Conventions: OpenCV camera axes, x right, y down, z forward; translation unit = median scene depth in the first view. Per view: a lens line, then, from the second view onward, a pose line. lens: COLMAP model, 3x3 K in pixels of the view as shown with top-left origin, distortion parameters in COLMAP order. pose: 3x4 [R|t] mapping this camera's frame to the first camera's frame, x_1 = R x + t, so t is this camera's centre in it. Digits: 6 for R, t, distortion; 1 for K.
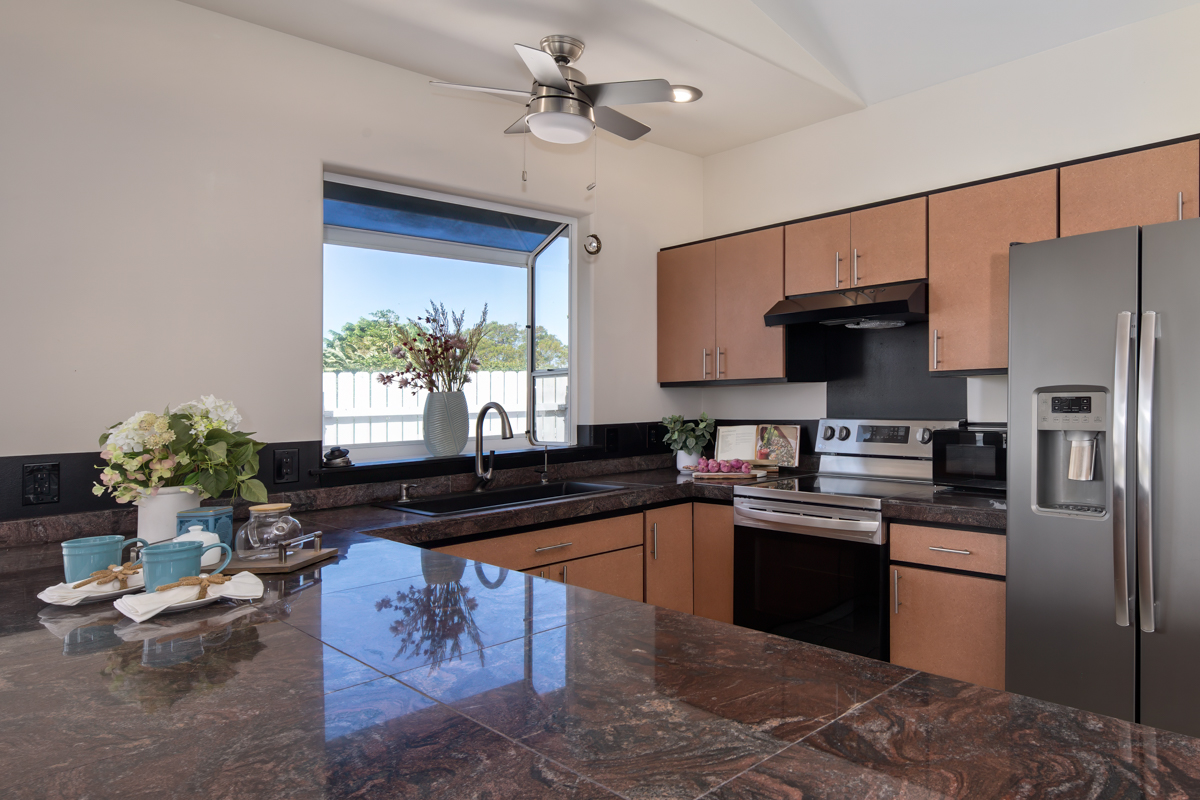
lens RADIAL K [[754.3, 0, 600.9], [0, 754.3, 400.5], [0, 0, 1]] dist [0.016291, -0.000718]
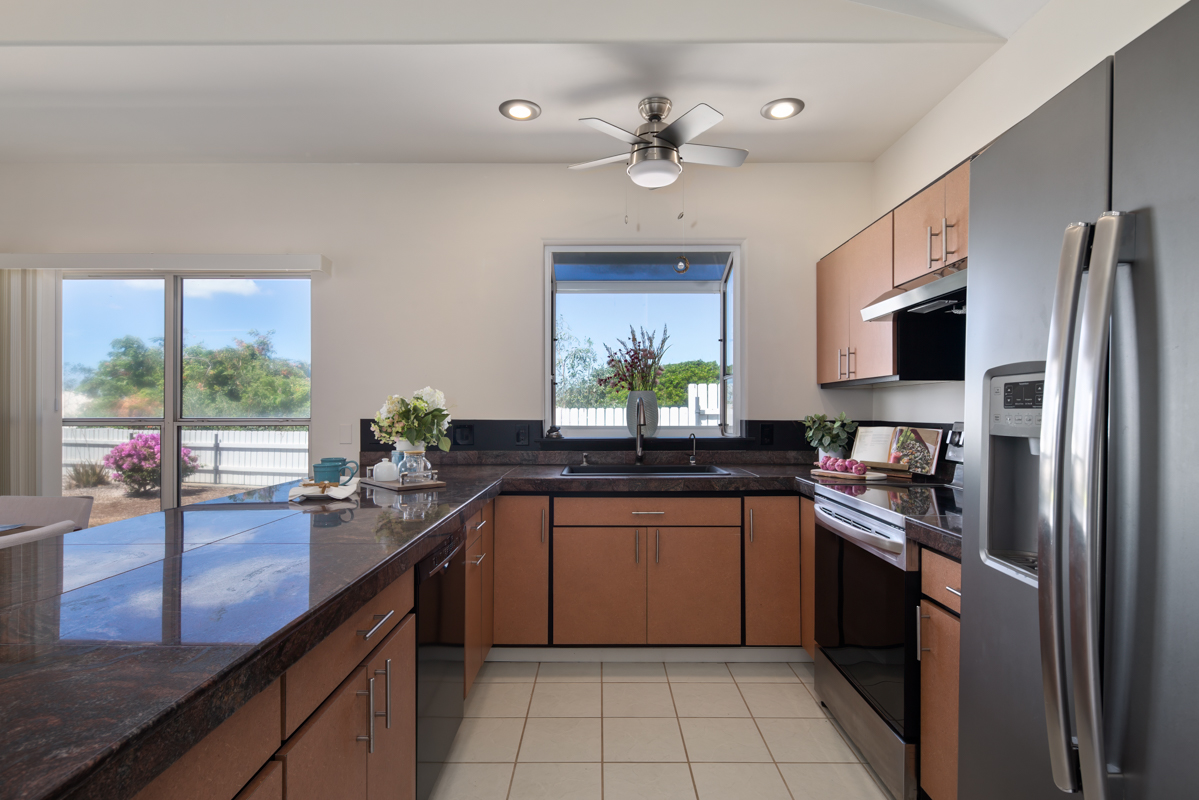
lens RADIAL K [[513.2, 0, 597.2], [0, 513.2, 414.2], [0, 0, 1]] dist [-0.000239, -0.000345]
pose [[0.716268, 0.033935, -0.696999, 0.396411], [-0.026346, 0.999420, 0.021584, 0.012638], [0.697328, 0.002903, 0.716747, 0.281597]]
